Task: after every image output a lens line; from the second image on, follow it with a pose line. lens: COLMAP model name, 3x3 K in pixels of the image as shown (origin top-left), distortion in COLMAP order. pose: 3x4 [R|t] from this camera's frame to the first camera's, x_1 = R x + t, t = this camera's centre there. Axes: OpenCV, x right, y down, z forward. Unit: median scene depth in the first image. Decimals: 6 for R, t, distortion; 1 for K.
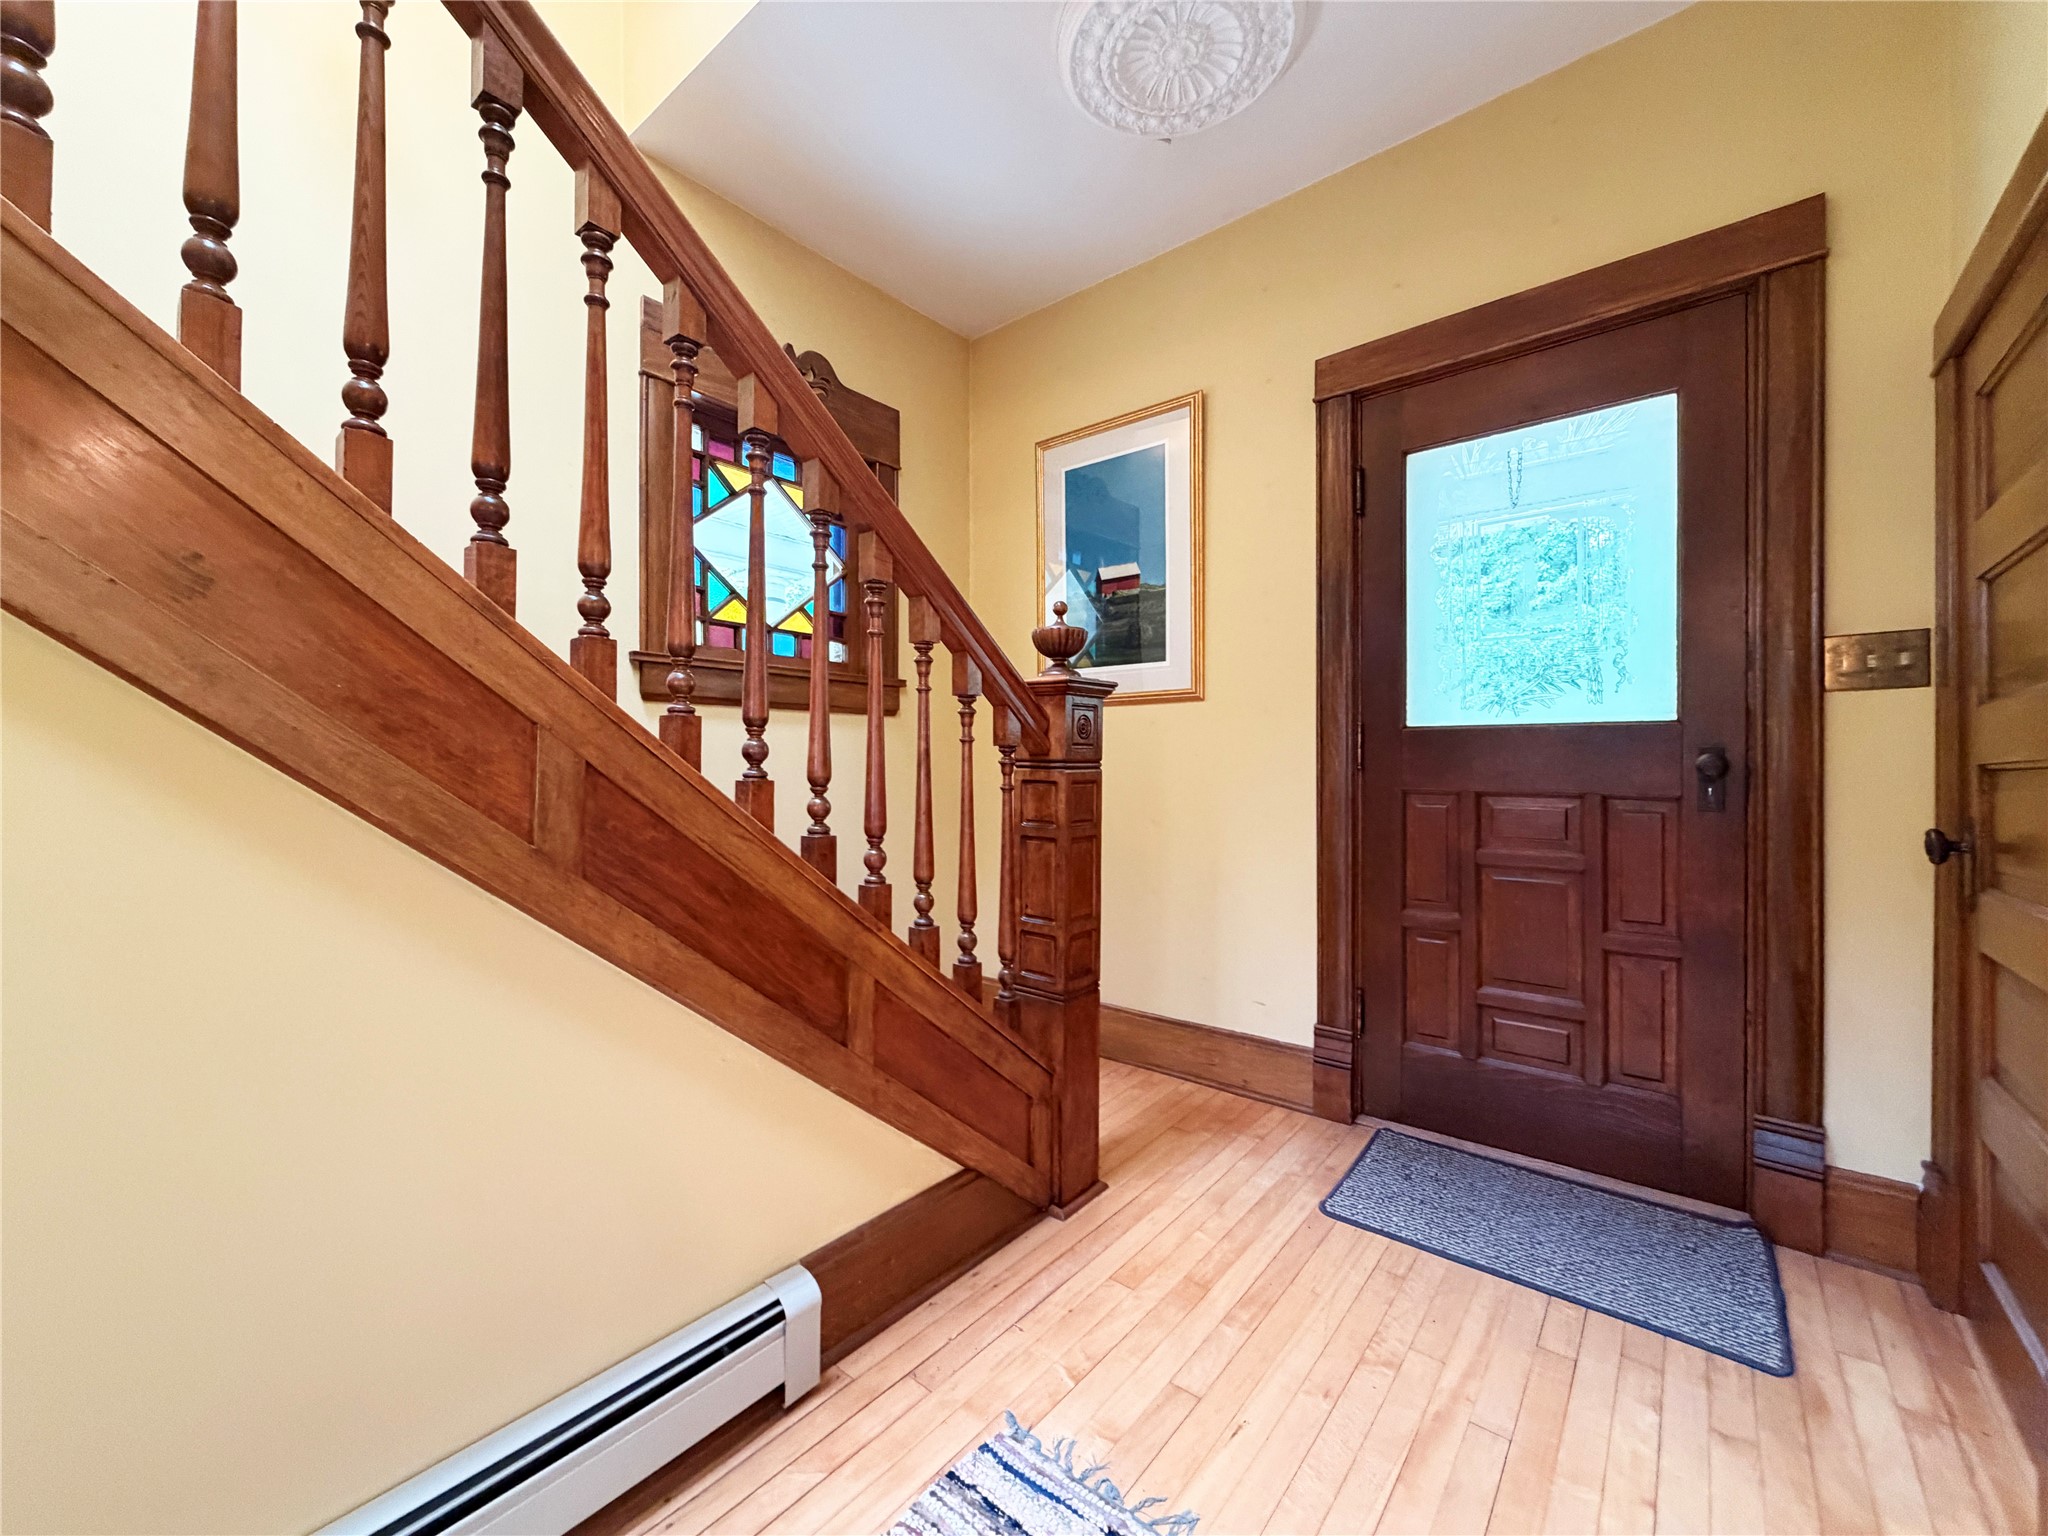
lens RADIAL K [[811.7, 0, 1021.7], [0, 811.7, 773.0], [0, 0, 1]] dist [-0.001176, 0.000676]
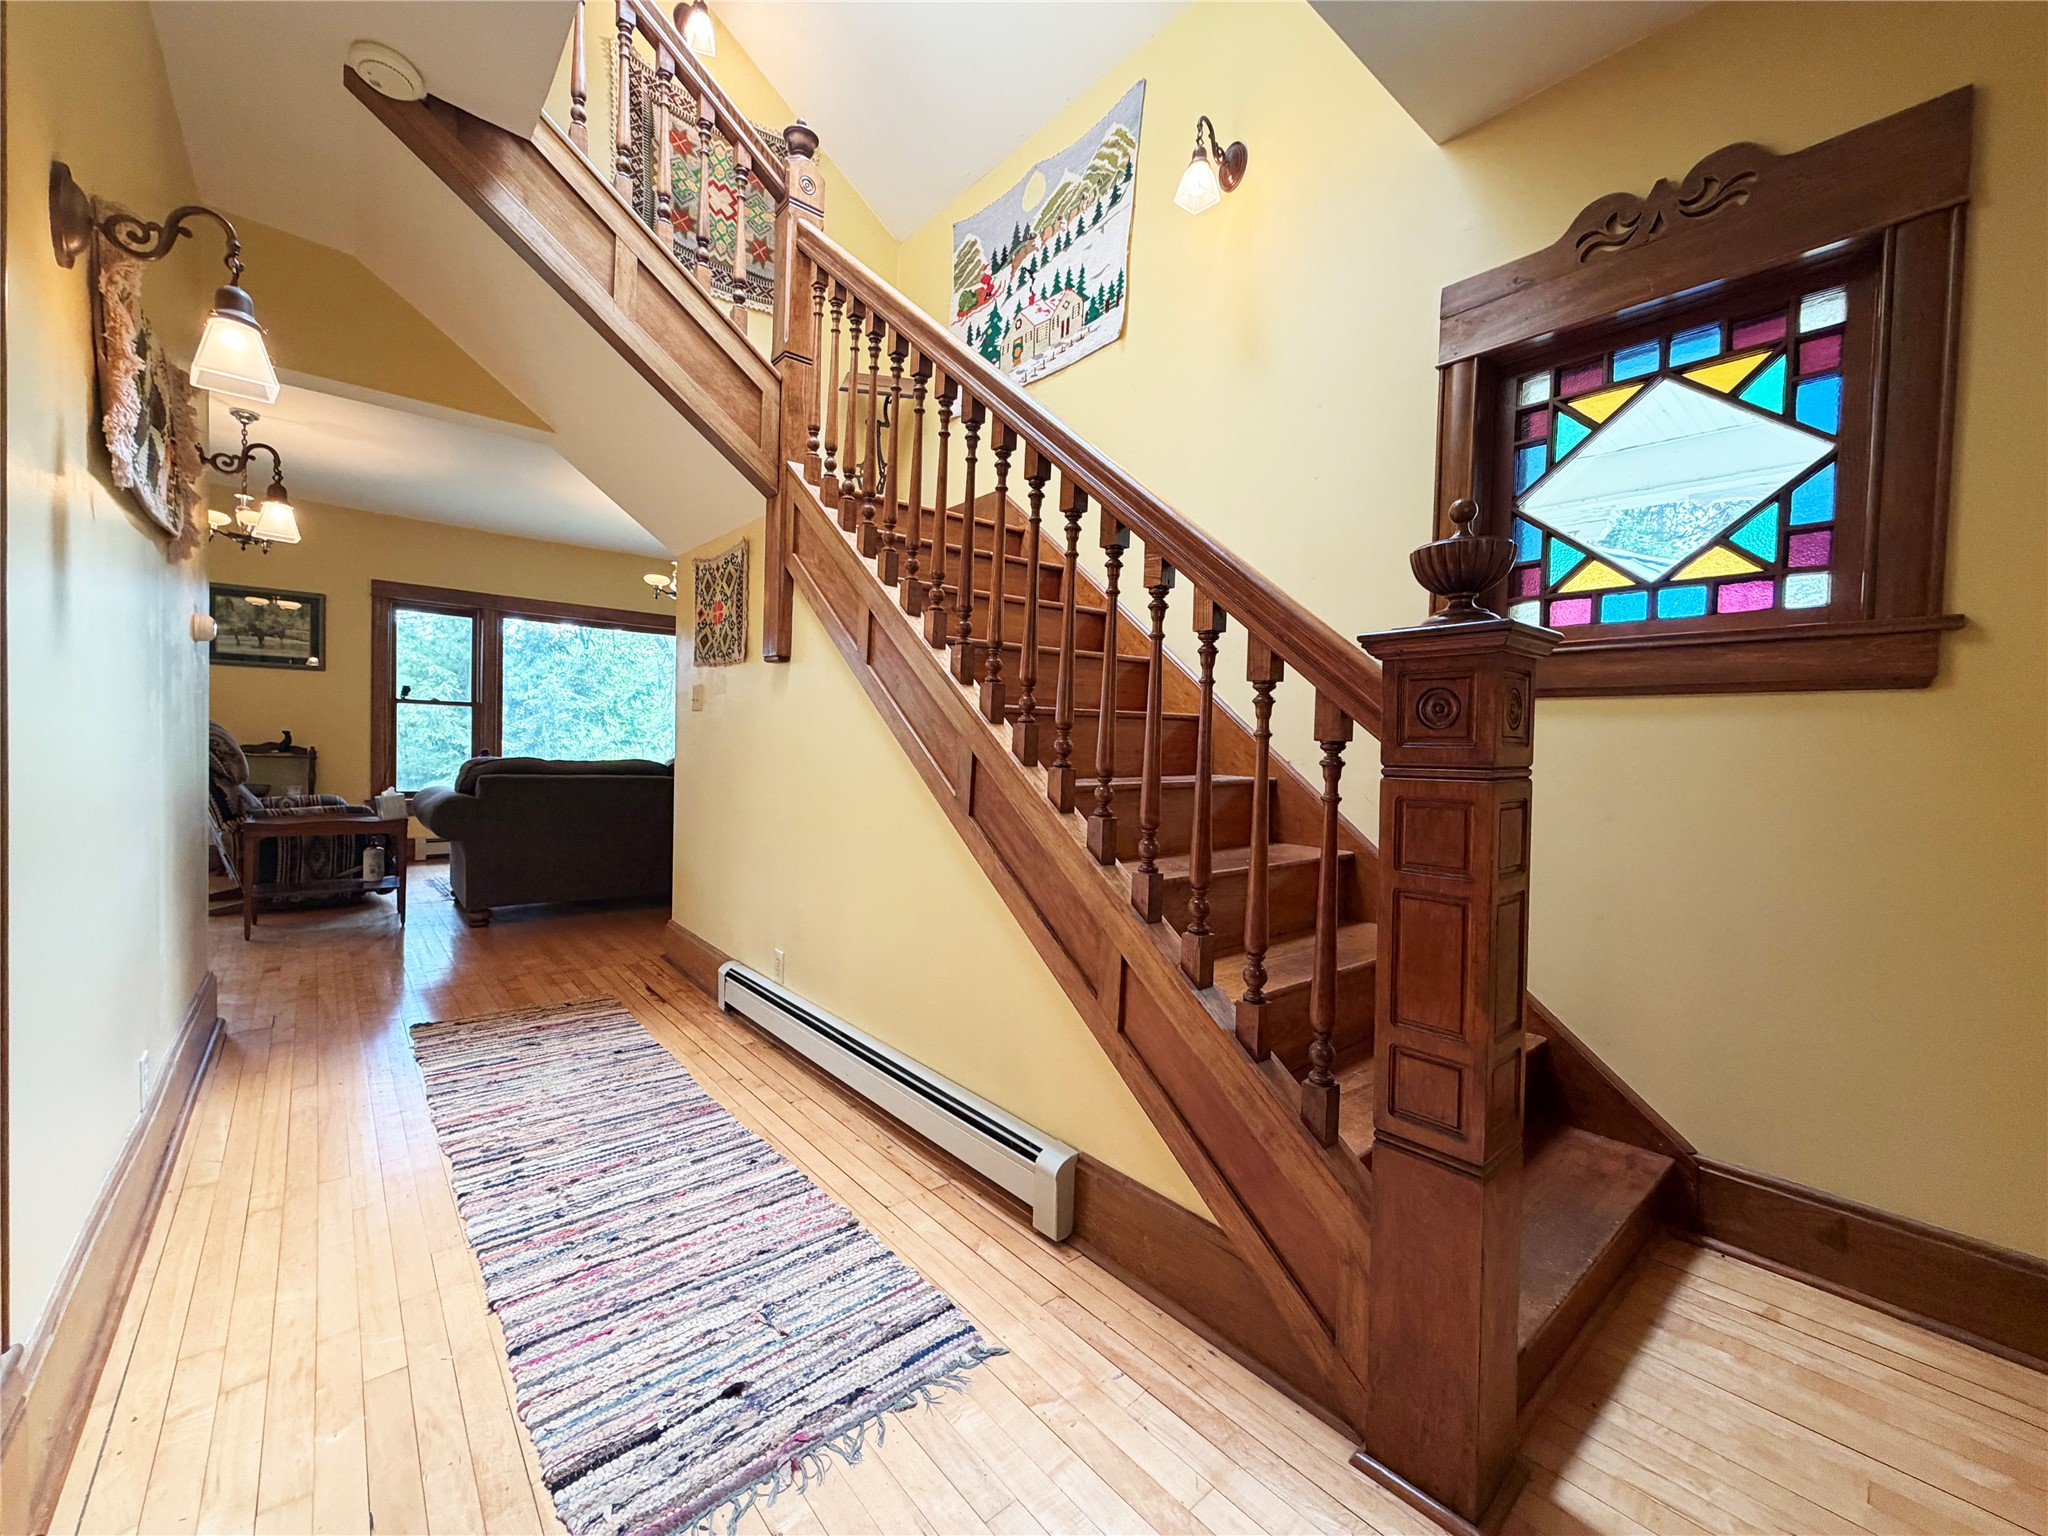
lens RADIAL K [[811.7, 0, 1023.9], [0, 811.7, 768.0], [0, 0, 1]] dist [-0.001176, 0.000676]
pose [[-0.171545, 0.021566, -0.984940, 0.741625], [-0.032626, 0.999088, 0.027558, -0.022078], [0.984636, 0.036863, -0.170685, 0.840480]]
